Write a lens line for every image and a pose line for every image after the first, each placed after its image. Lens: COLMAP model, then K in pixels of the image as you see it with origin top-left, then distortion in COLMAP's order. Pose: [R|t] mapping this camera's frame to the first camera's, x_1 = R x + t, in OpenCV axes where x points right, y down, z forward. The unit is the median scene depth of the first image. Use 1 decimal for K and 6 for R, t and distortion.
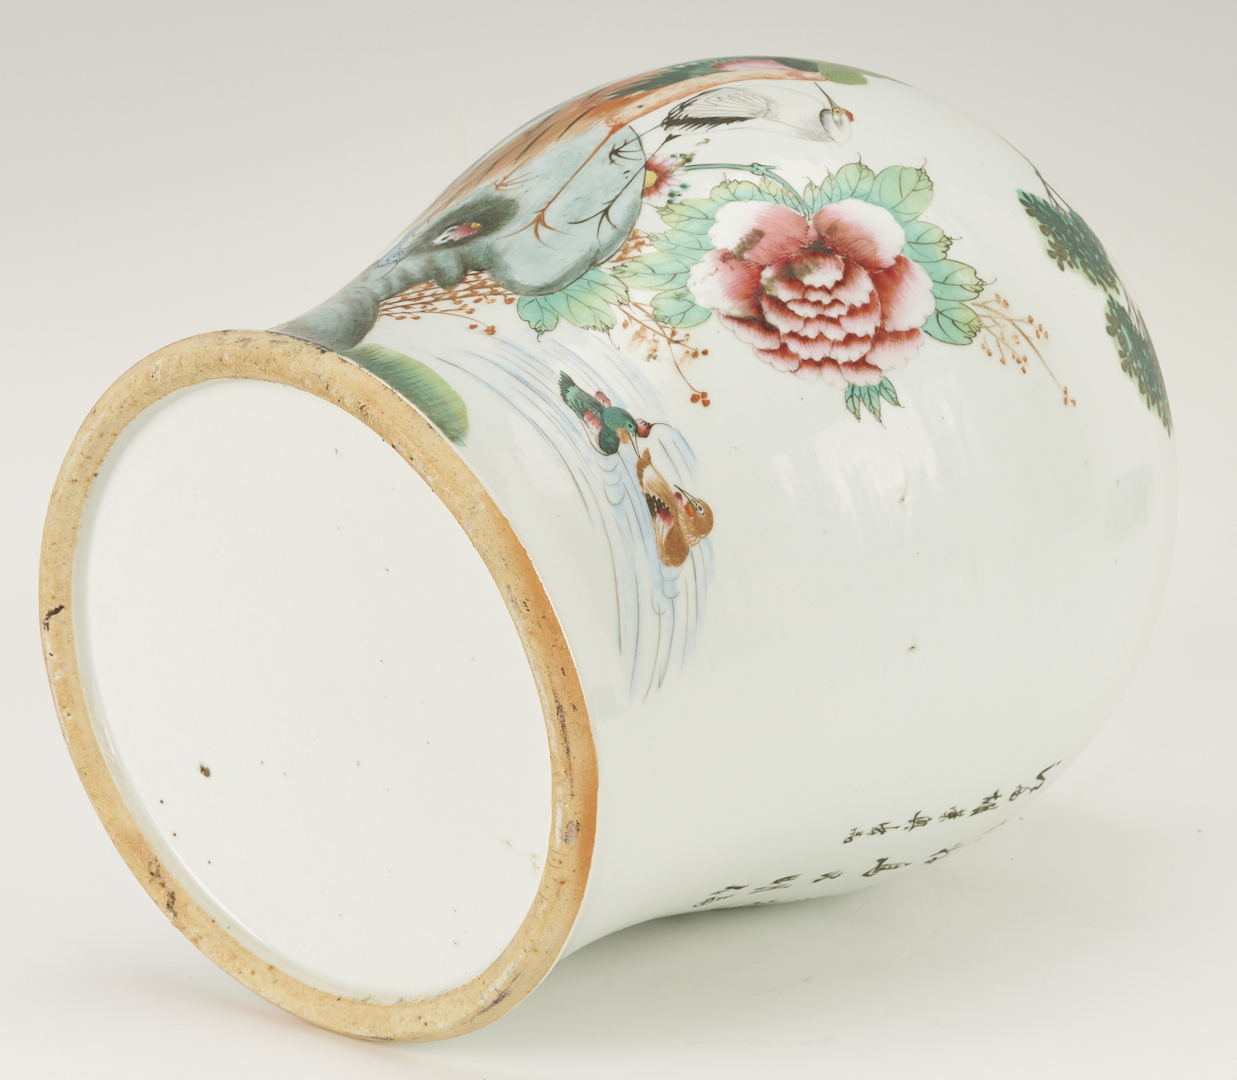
lens RADIAL K [[8418.6, 0, 621.4], [0, 8418.6, 537.2], [0, 0, 1]] dist [-0.070564, 0.000000]
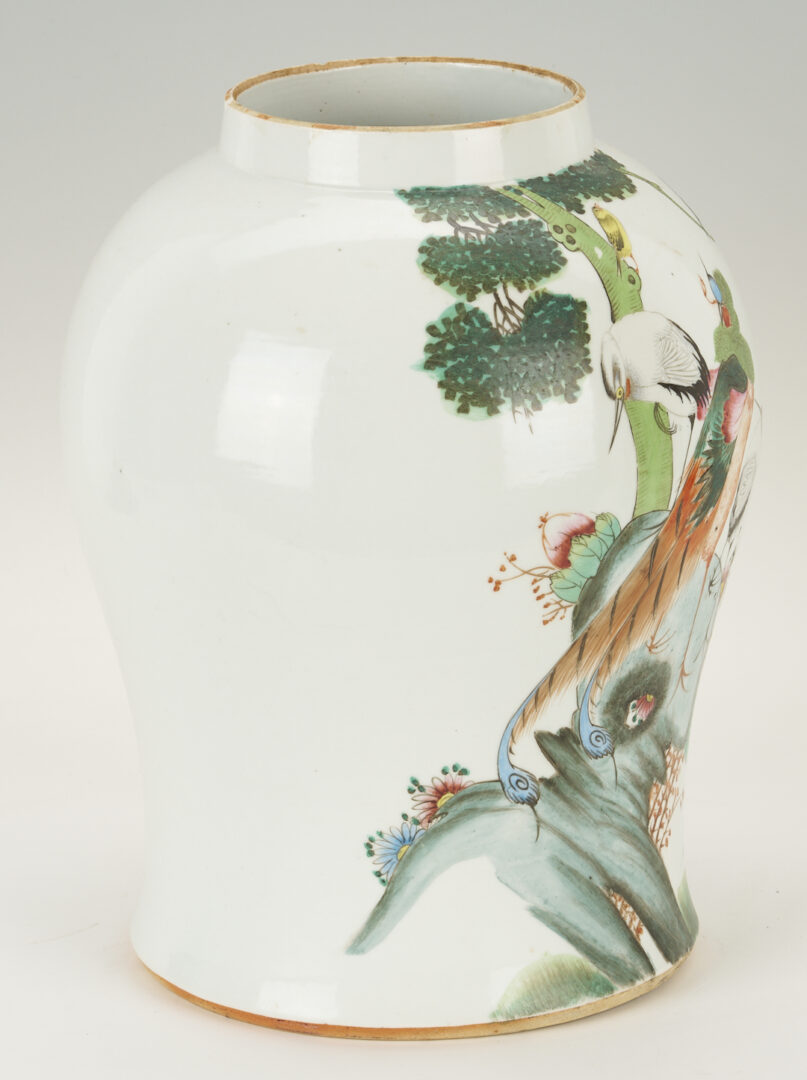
lens RADIAL K [[5941.6, 0, 396.6], [0, 5941.6, 547.1], [0, 0, 1]] dist [0.113381, 0.000000]
pose [[0.236416, -0.822961, 0.516569, -0.466241], [-0.781554, 0.154811, 0.604324, -0.547582], [-0.577305, -0.546598, -0.606589, 1.586658]]
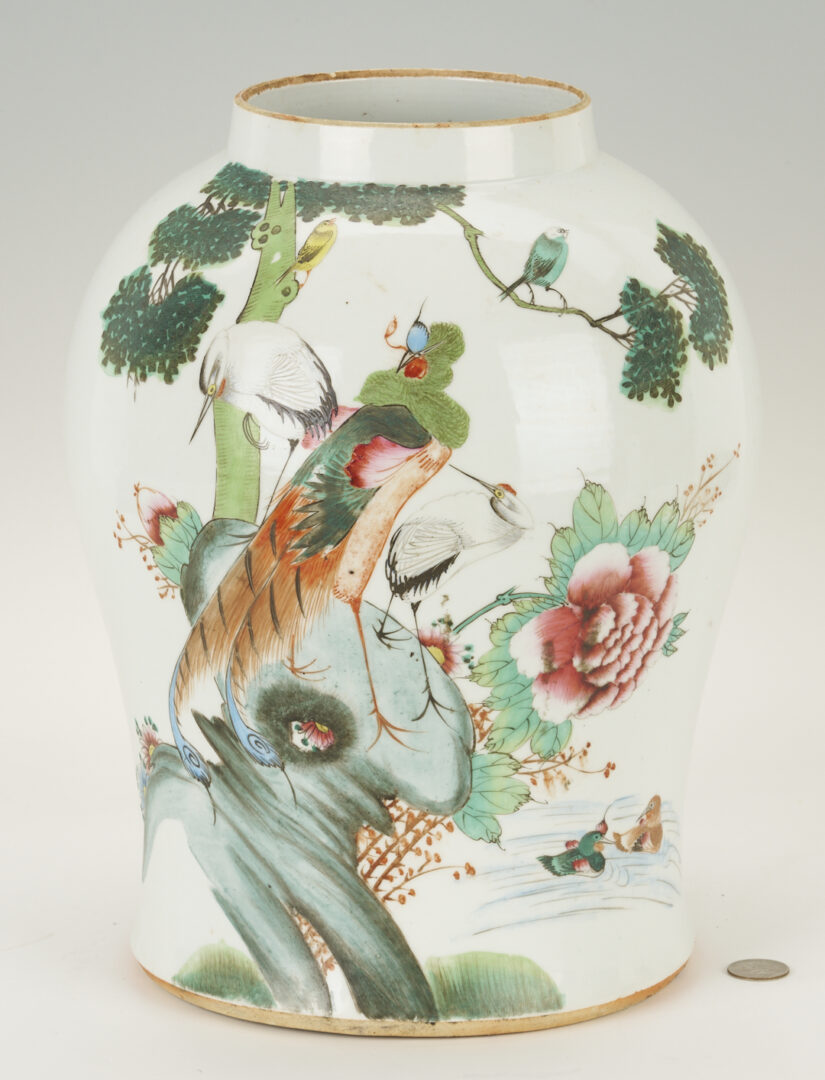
lens RADIAL K [[5807.1, 0, 399.4], [0, 5807.1, 602.6], [0, 0, 1]] dist [0.119155, 0.000000]
pose [[0.763283, -0.628274, -0.150570, 0.131414], [0.250626, 0.073137, 0.965317, -0.861954], [-0.595472, -0.774547, 0.213286, 0.839631]]
